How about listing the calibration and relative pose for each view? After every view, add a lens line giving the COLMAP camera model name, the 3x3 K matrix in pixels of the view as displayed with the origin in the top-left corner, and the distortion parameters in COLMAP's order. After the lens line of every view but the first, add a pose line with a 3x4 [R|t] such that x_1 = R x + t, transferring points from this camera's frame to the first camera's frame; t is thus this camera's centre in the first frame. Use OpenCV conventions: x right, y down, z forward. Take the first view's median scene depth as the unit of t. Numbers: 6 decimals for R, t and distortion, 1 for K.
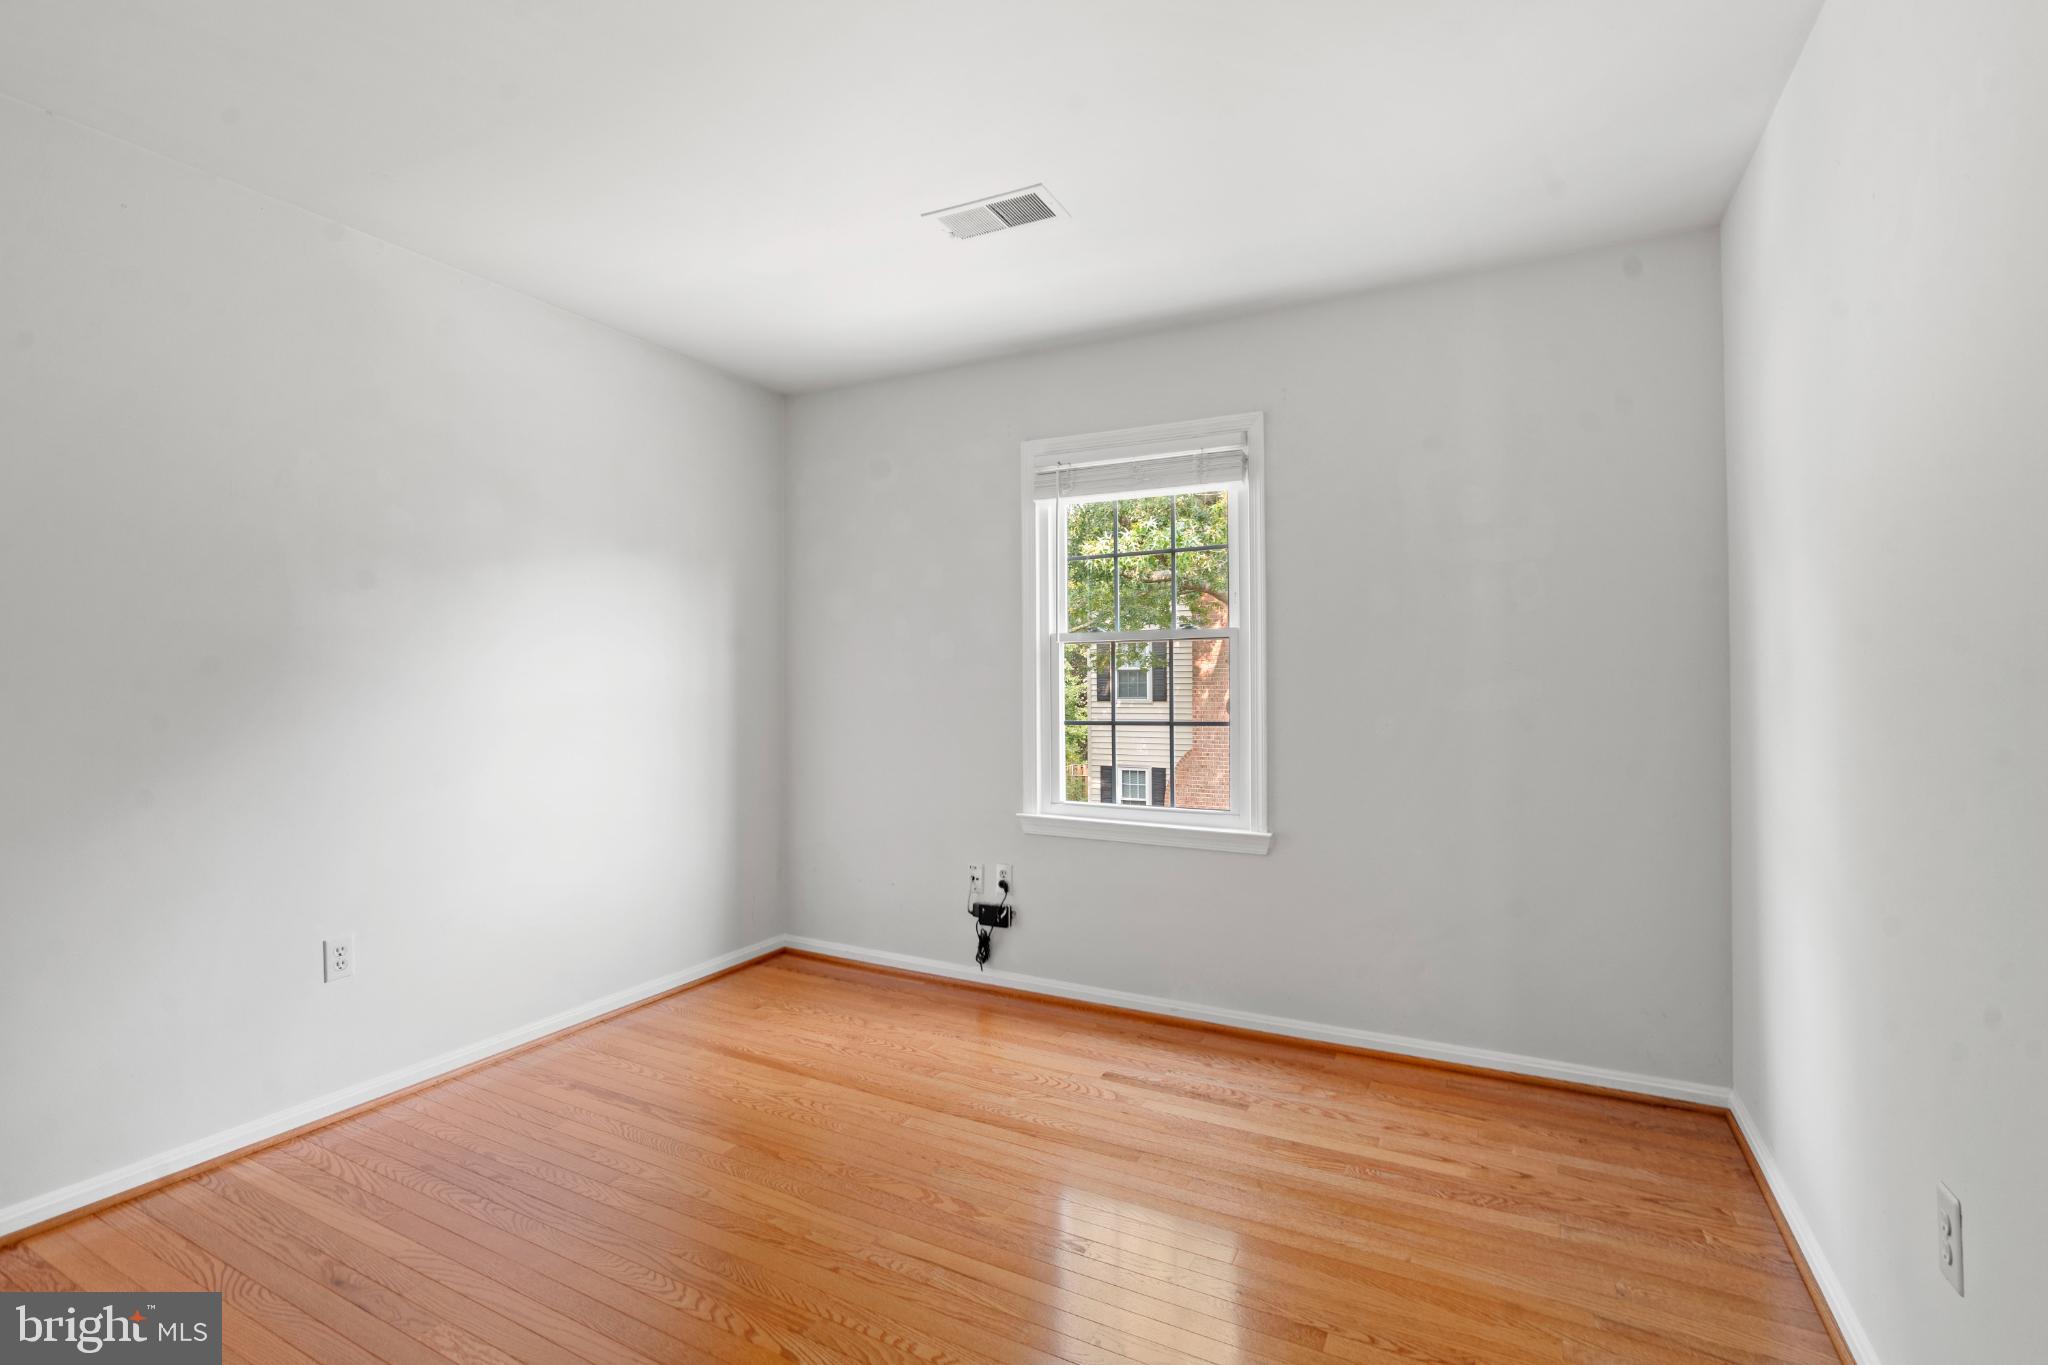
lens RADIAL K [[932.6, 0, 1030.4], [0, 932.6, 680.6], [0, 0, 1]] dist [-0.009816, 0.002477]
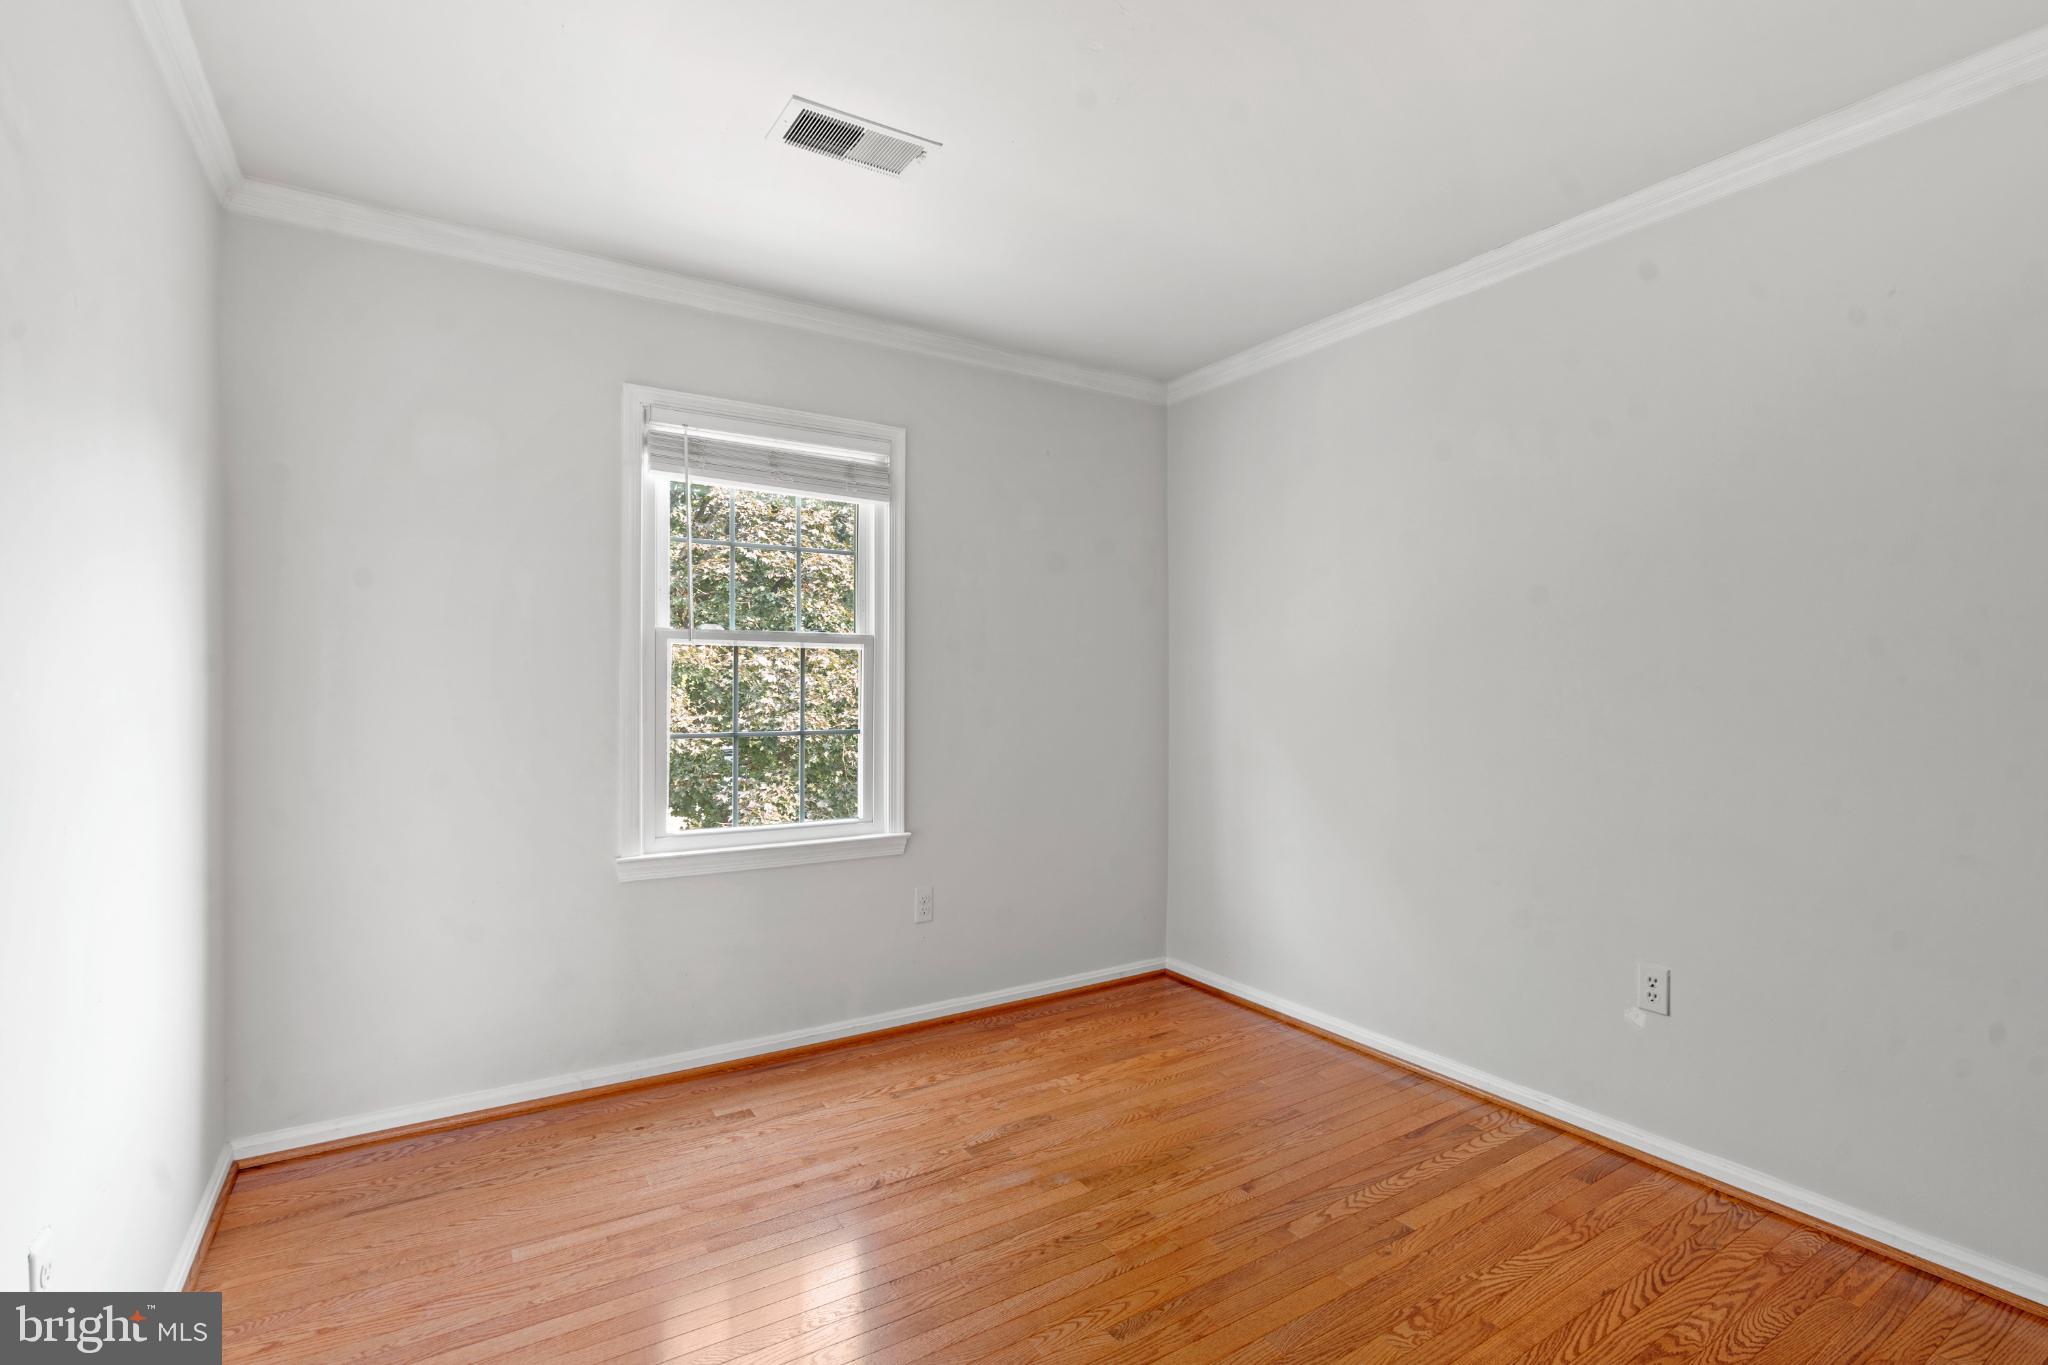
lens RADIAL K [[932.6, 0, 1029.1], [0, 932.6, 678.0], [0, 0, 1]] dist [-0.009816, 0.002477]
pose [[0.495268, 0.017897, 0.868556, -0.585560], [0.007519, 0.999662, -0.024886, 0.016931], [-0.868708, 0.018856, 0.494966, 0.357482]]
